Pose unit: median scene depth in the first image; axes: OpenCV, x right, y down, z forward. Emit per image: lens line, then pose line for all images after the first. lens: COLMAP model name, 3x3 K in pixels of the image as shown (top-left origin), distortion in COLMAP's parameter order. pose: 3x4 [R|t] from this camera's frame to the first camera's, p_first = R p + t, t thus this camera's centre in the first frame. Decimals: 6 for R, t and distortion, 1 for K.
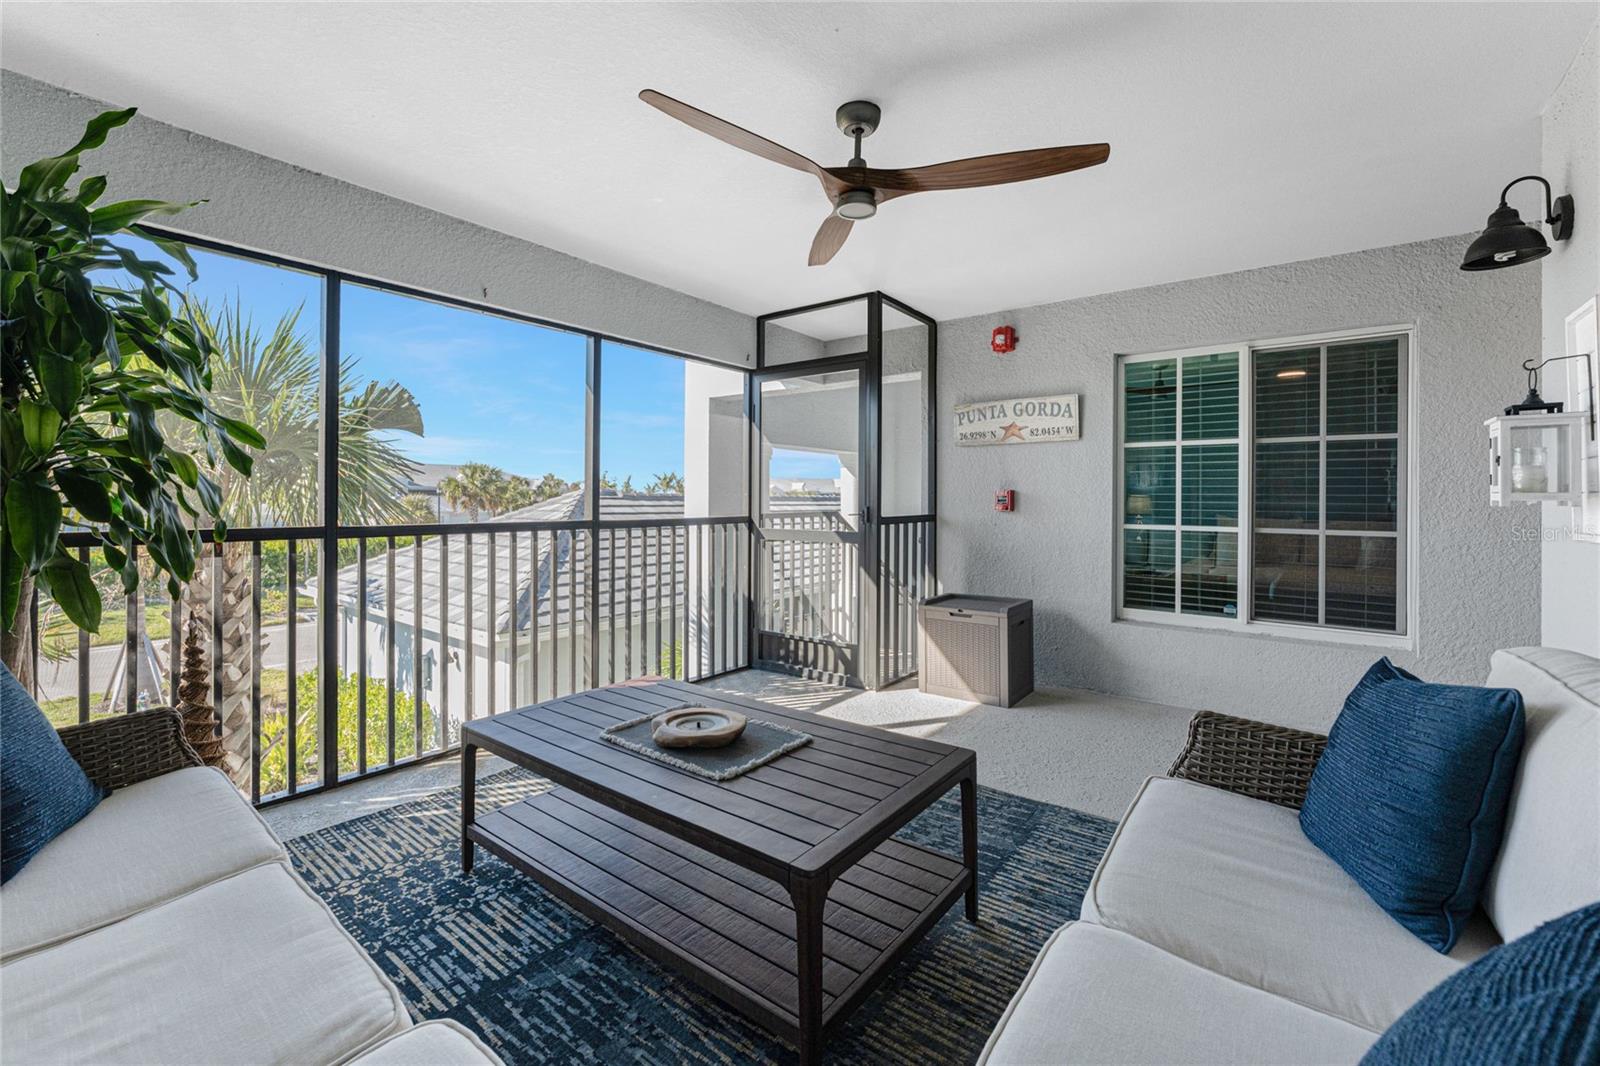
lens RADIAL K [[666.7, 0, 806.2], [0, 666.7, 499.6], [0, 0, 1]] dist [-0.001882, -0.000223]
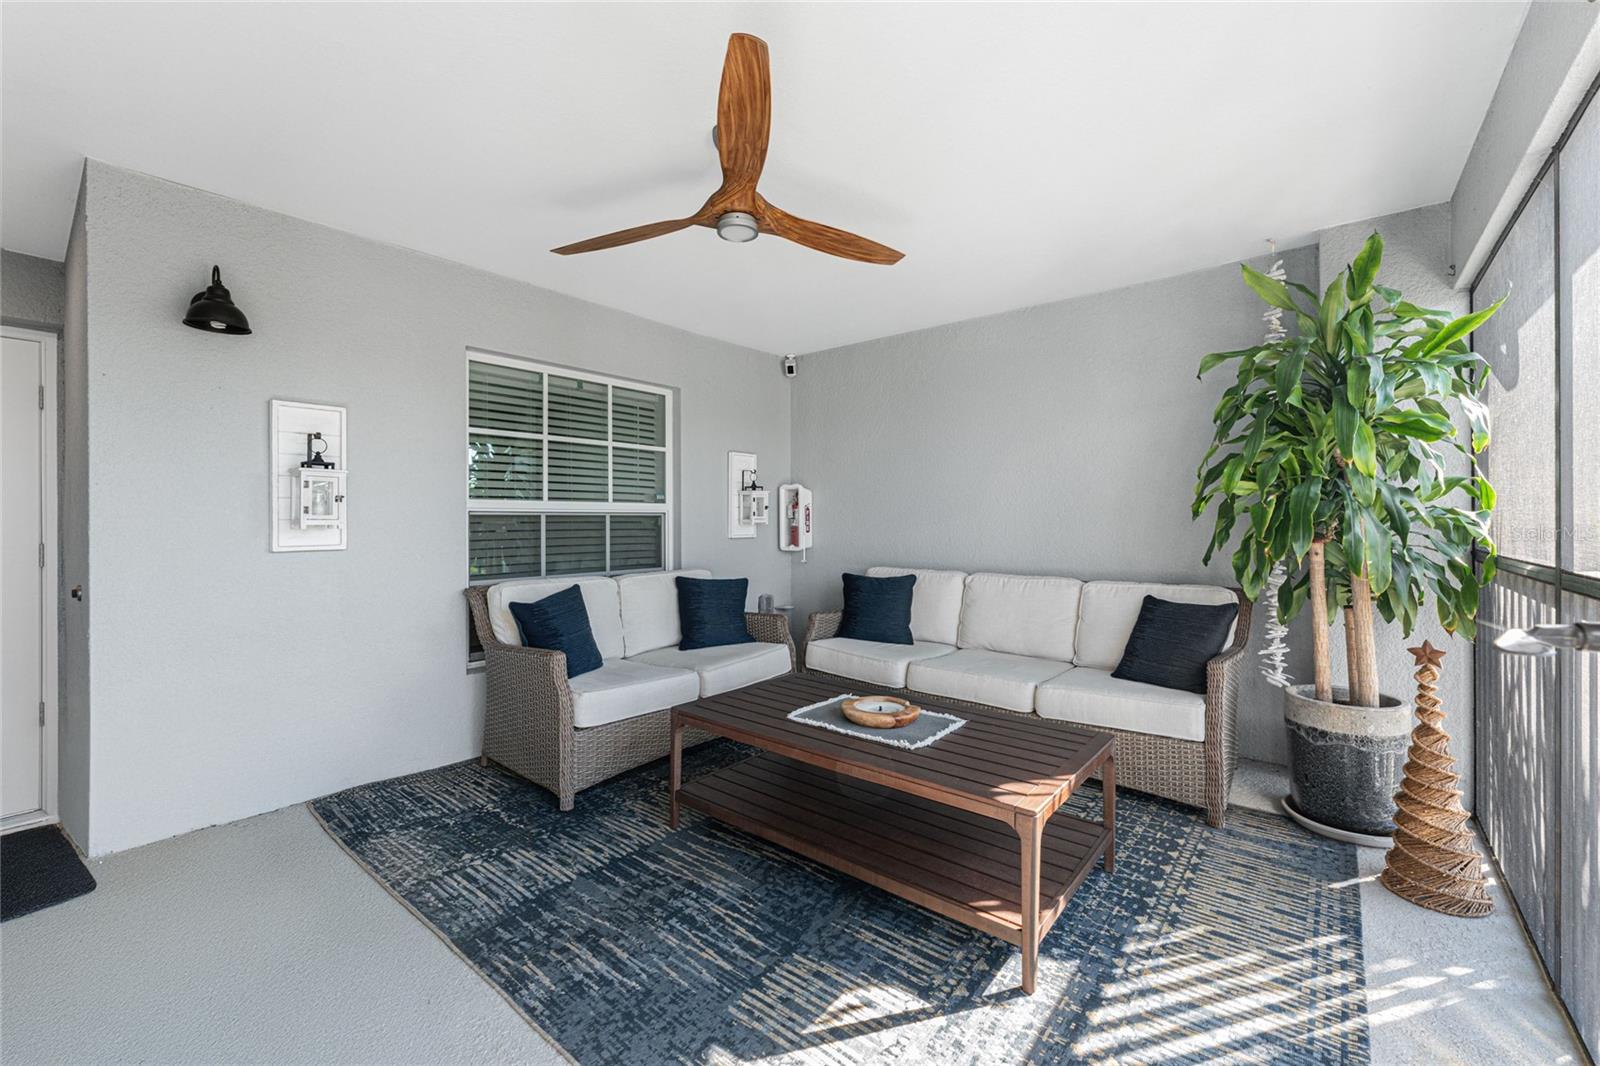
lens RADIAL K [[653.9, 0, 800.0], [0, 653.9, 533.0], [0, 0, 1]] dist [0.000274, -0.000035]
pose [[-0.999515, -0.002422, 0.031052, -0.038901], [-0.001752, 0.999765, 0.021595, -0.006227], [-0.031097, 0.021530, -0.999284, 1.765145]]
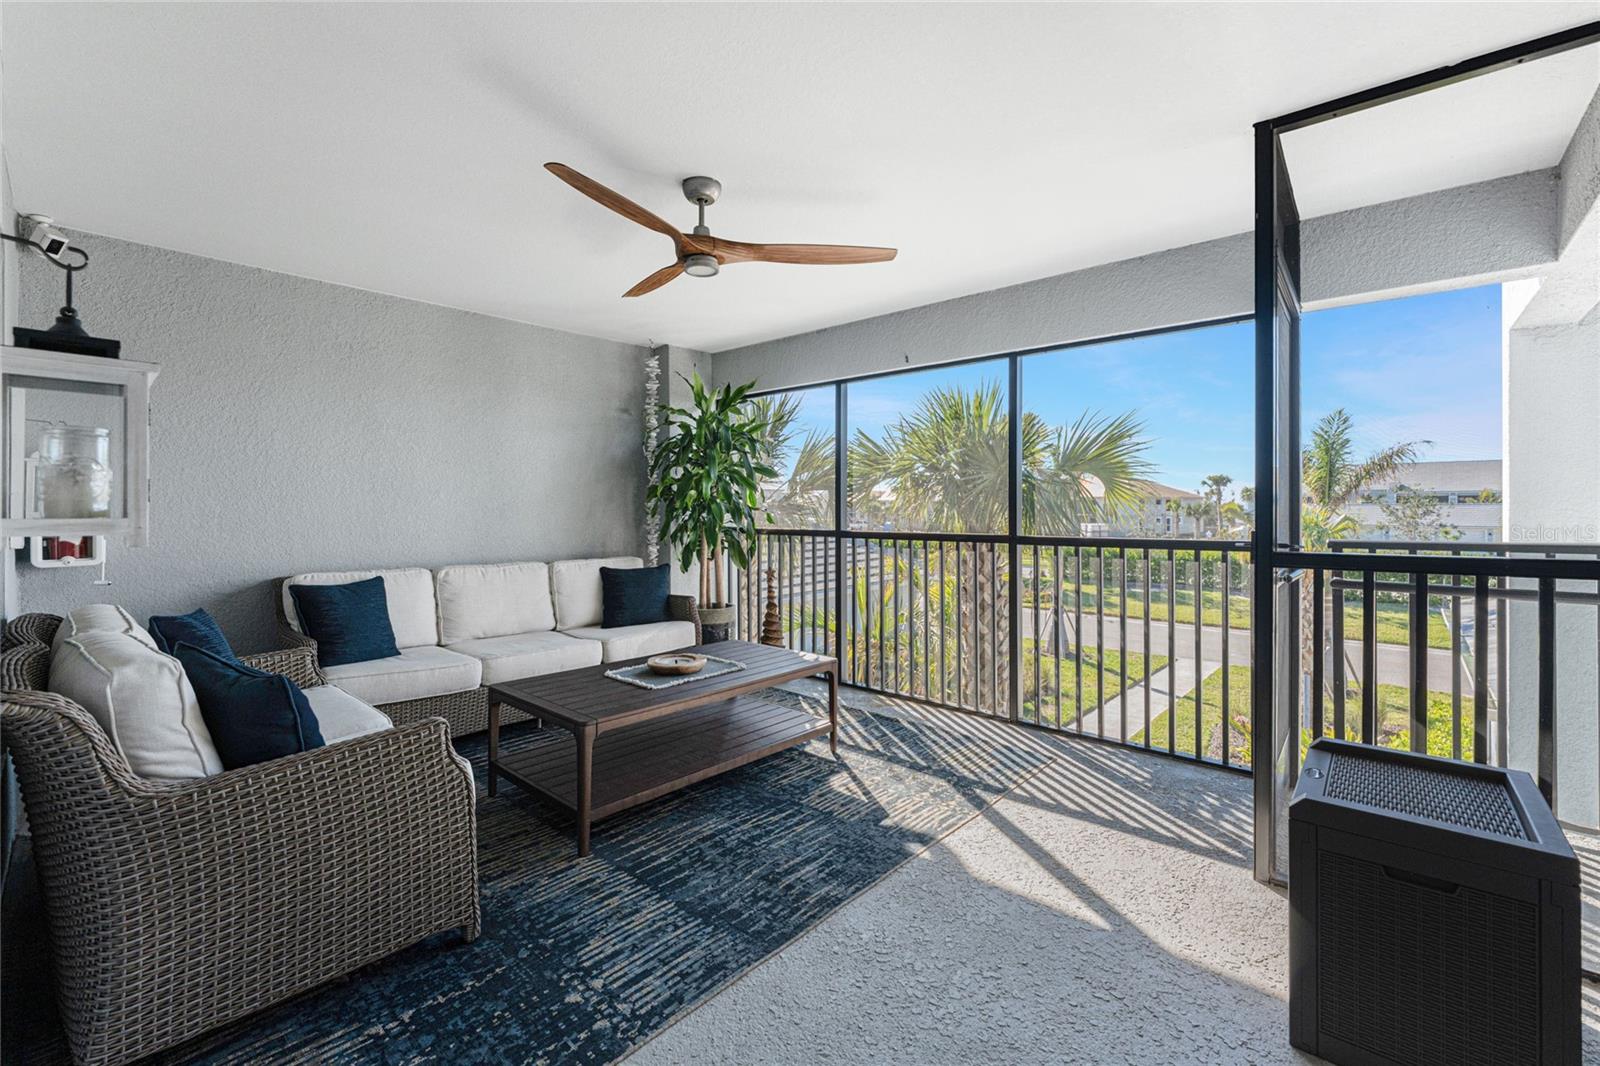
lens RADIAL K [[668.5, 0, 798.6], [0, 668.5, 509.6], [0, 0, 1]] dist [-0.001888, -0.000117]
pose [[-0.079695, -0.006690, -0.996797, 1.103261], [-0.000484, 0.999978, -0.006673, -0.001678], [0.996819, -0.000049, -0.079696, 1.133023]]
